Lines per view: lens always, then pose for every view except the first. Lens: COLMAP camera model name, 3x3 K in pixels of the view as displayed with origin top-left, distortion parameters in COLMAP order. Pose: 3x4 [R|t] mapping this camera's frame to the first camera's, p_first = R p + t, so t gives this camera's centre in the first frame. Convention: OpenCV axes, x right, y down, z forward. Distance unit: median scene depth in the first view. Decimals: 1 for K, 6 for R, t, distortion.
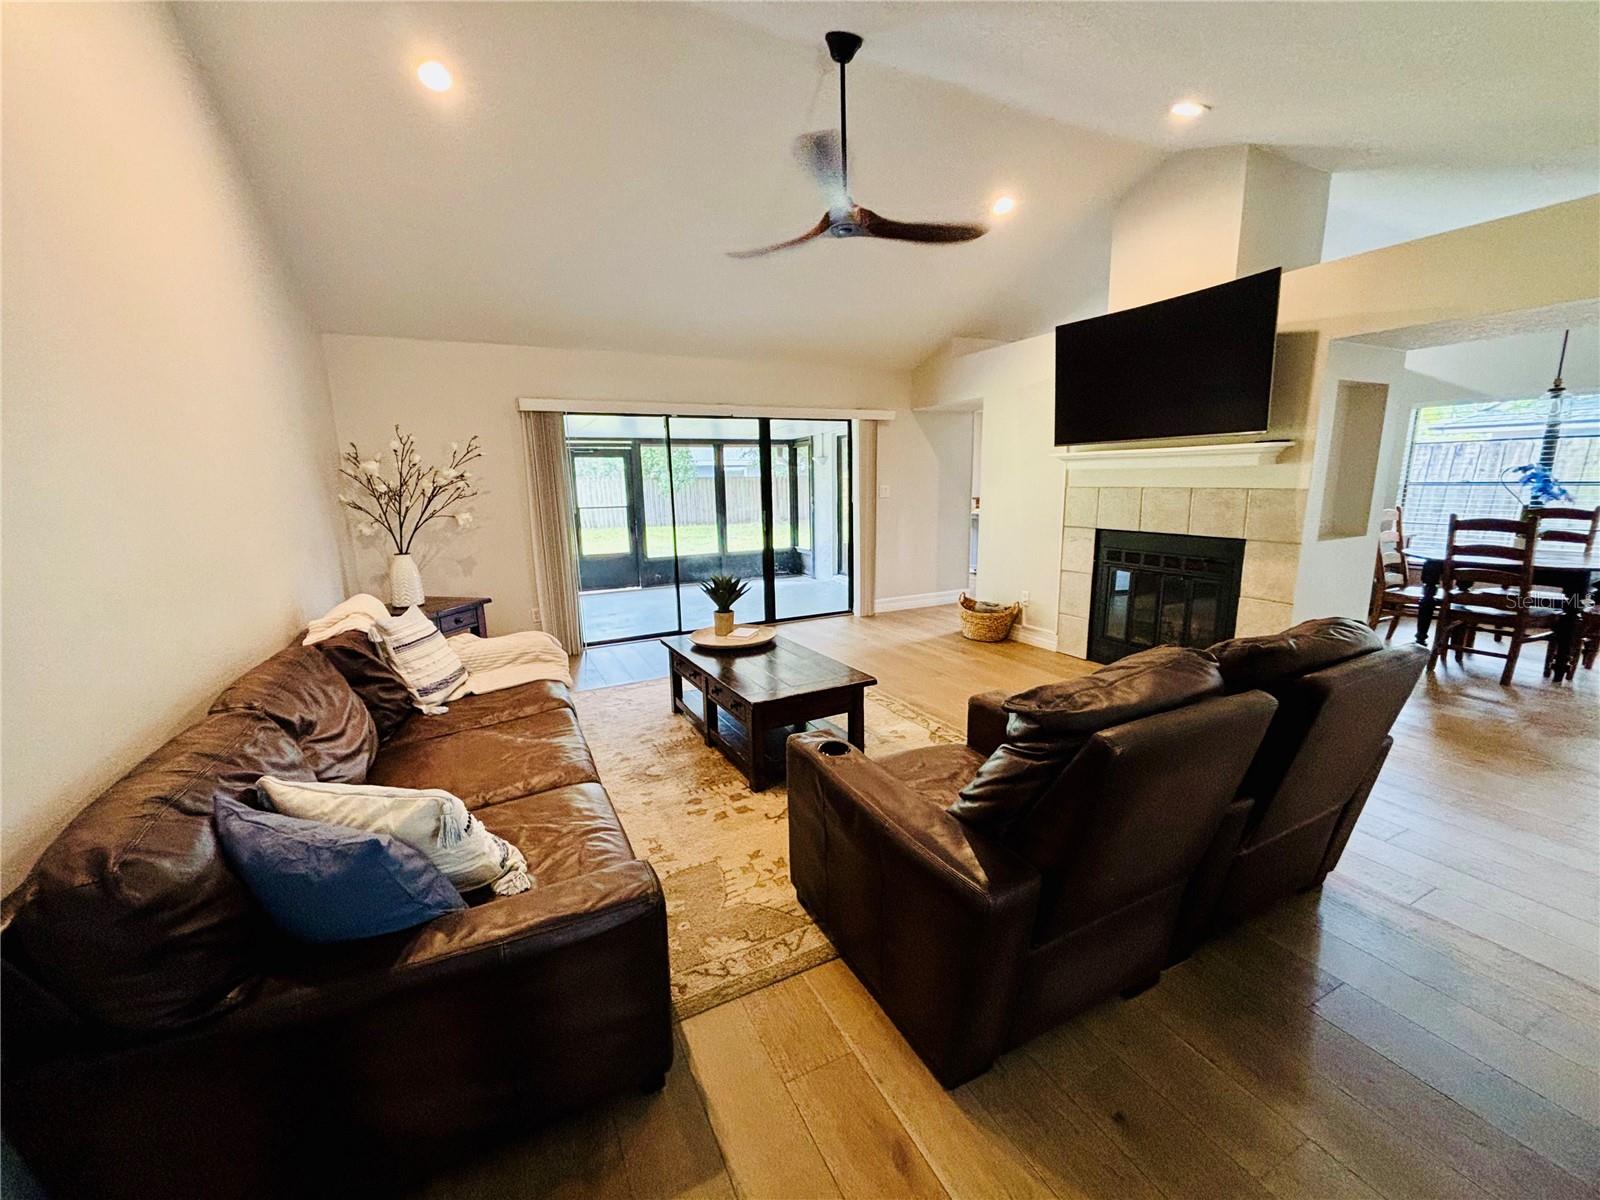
lens RADIAL K [[645.4, 0, 797.8], [0, 645.4, 602.0], [0, 0, 1]] dist [-0.001599, 0.000354]
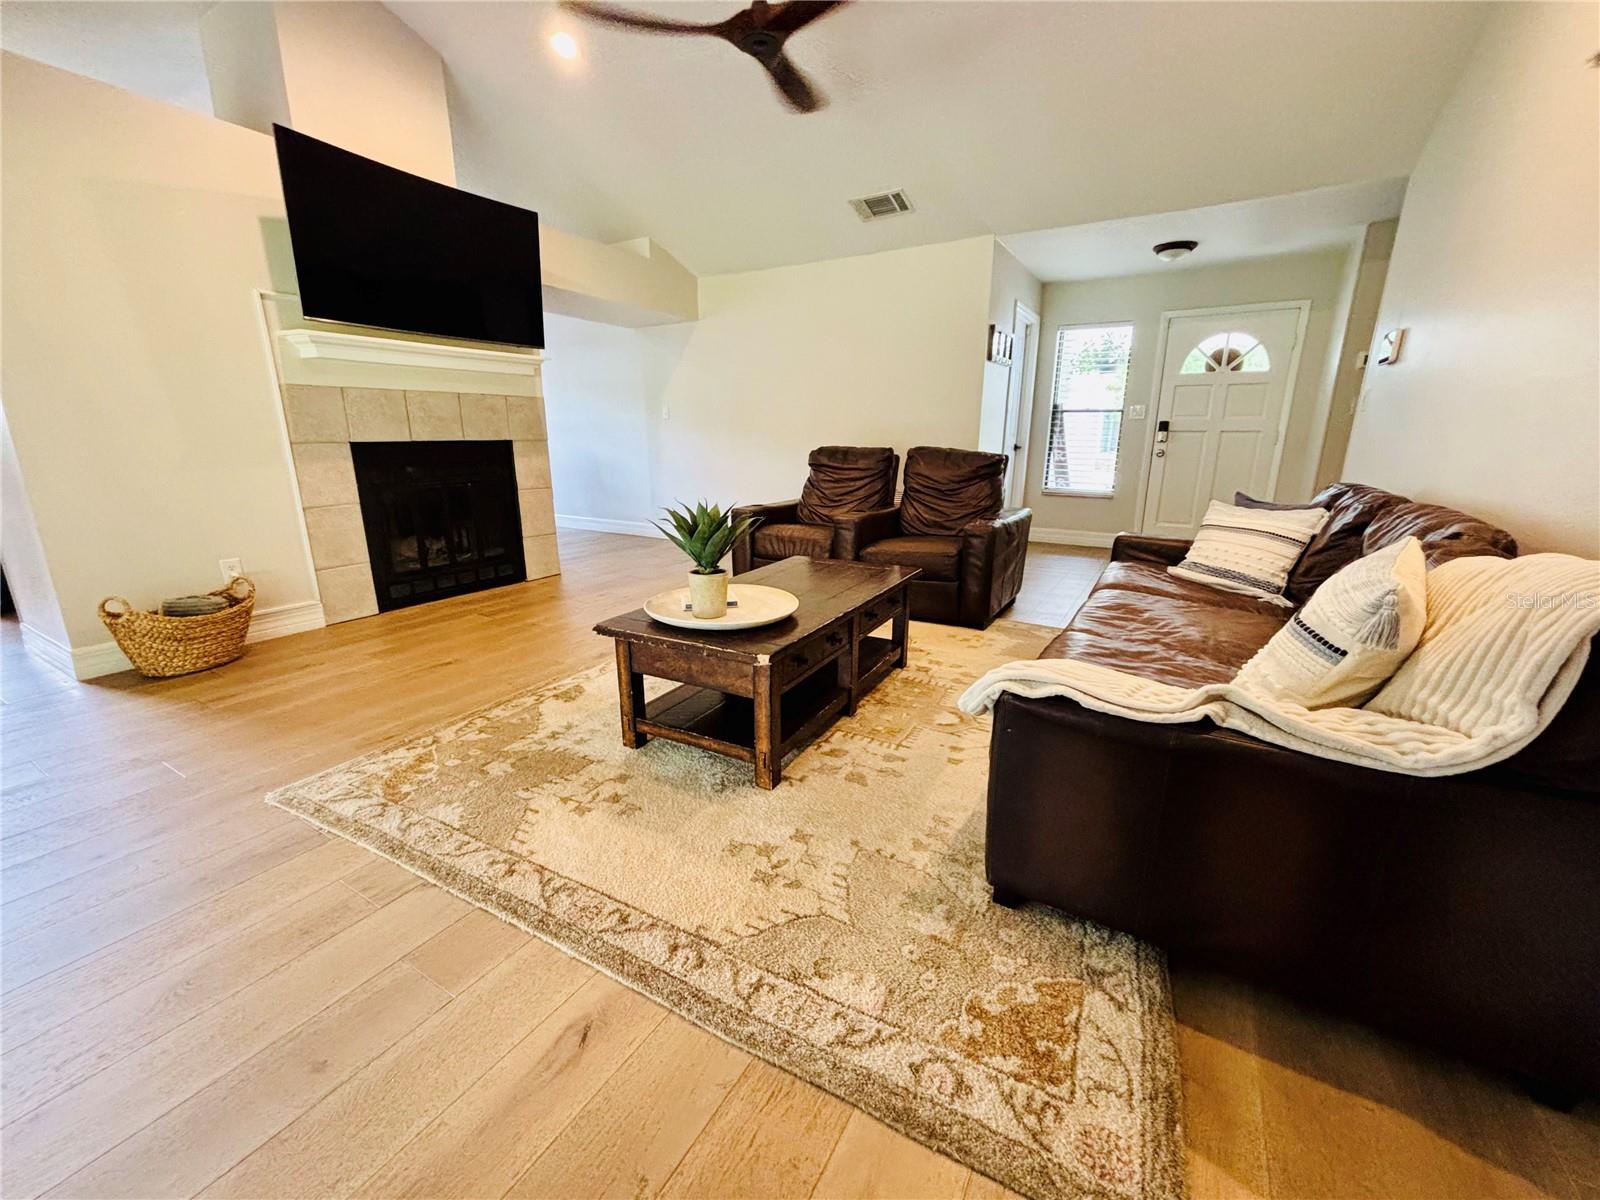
lens RADIAL K [[645.4, 0, 798.4], [0, 645.4, 602.4], [0, 0, 1]] dist [-0.001599, 0.000354]
pose [[-0.546396, -0.192314, 0.815148, -0.604139], [0.166873, 0.928767, 0.330975, -0.125426], [-0.820734, 0.316869, -0.475383, 1.223210]]
